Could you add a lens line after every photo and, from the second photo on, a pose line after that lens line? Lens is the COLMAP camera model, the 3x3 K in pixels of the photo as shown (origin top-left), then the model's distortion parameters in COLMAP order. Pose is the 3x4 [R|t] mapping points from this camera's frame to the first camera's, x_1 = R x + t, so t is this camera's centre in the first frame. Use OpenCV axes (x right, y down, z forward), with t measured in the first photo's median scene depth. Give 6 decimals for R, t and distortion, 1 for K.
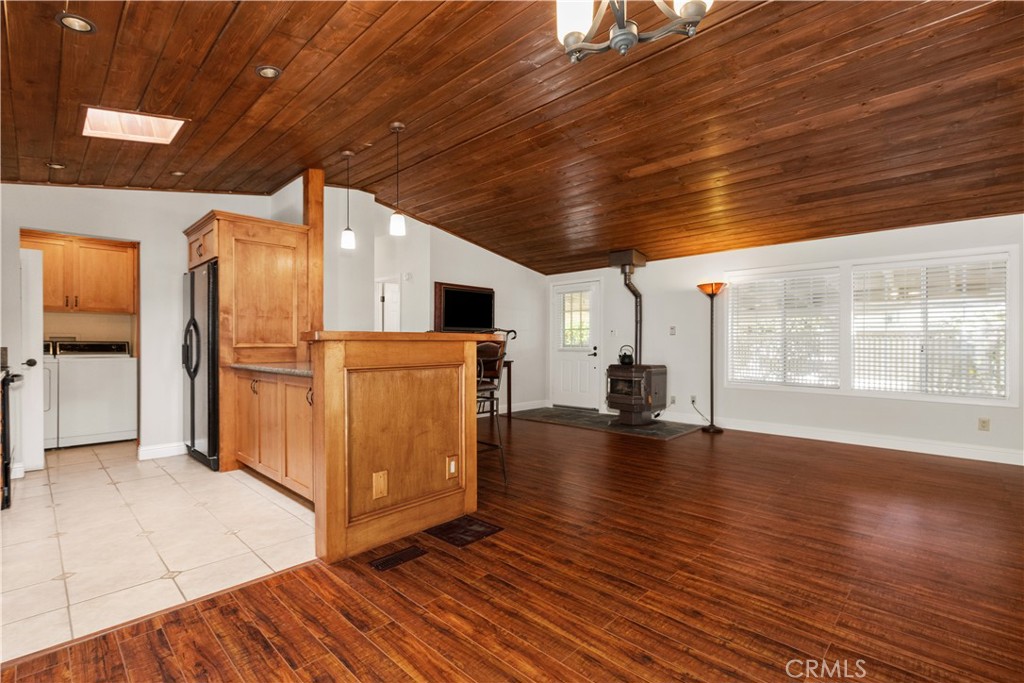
lens RADIAL K [[466.9, 0, 511.6], [0, 466.9, 344.0], [0, 0, 1]] dist [0.004150, -0.001018]
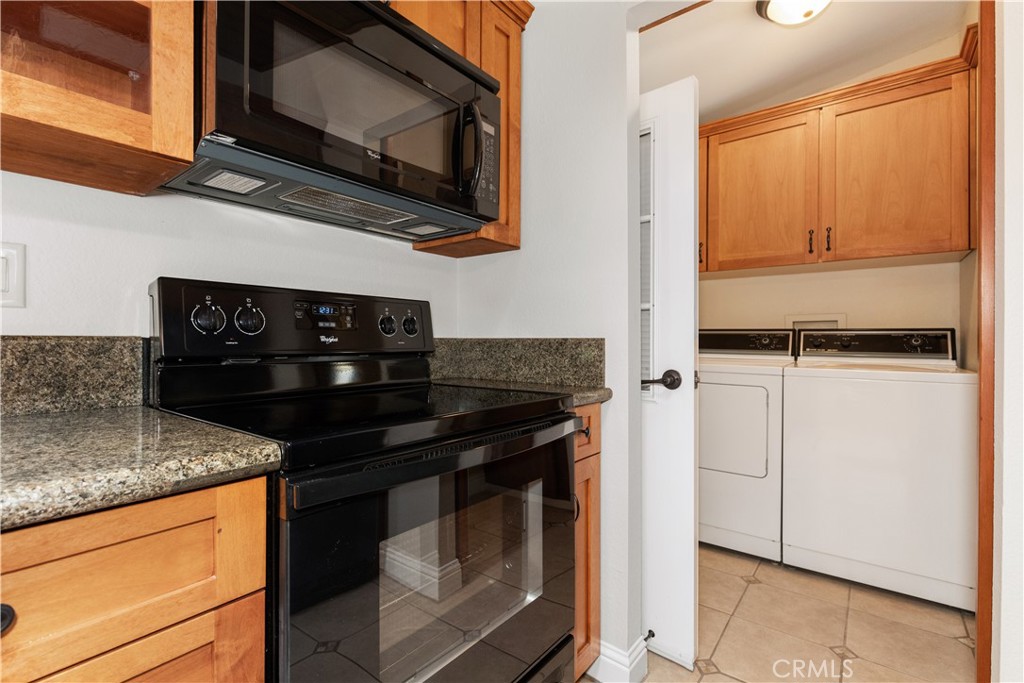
lens RADIAL K [[464.4, 0, 512.0], [0, 464.4, 341.5], [0, 0, 1]] dist [0.003679, -0.000044]
pose [[0.112367, 0.002359, -0.993664, -0.646077], [-0.004244, 0.999989, 0.001894, 0.008806], [0.993658, 0.004004, 0.112376, 0.805019]]
